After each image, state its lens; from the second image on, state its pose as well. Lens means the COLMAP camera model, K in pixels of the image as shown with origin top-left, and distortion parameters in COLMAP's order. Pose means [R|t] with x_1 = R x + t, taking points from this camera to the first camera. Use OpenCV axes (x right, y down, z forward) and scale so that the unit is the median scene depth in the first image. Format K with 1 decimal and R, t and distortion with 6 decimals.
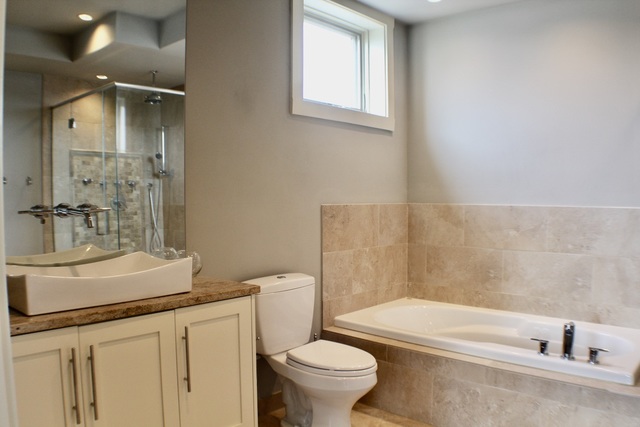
lens RADIAL K [[541.1, 0, 320.0], [0, 541.1, 213.5], [0, 0, 1]] dist [-0.200030, 0.081464]
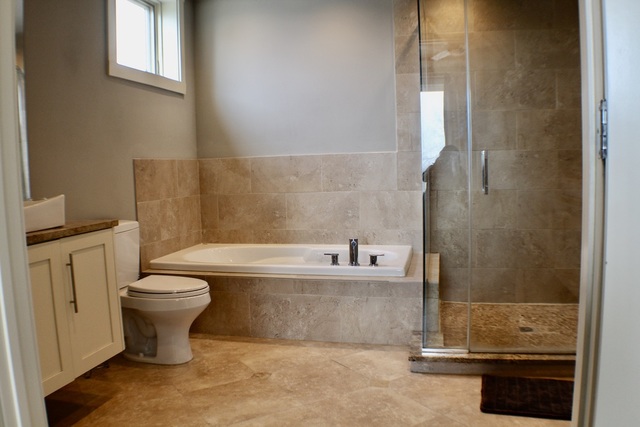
lens RADIAL K [[541.1, 0, 320.0], [0, 541.1, 213.5], [0, 0, 1]] dist [-0.200030, 0.081464]
pose [[0.883573, -0.072009, 0.462725, -0.162939], [0.051611, 0.997061, 0.056612, 0.052449], [-0.465442, -0.026140, 0.884693, -0.126499]]
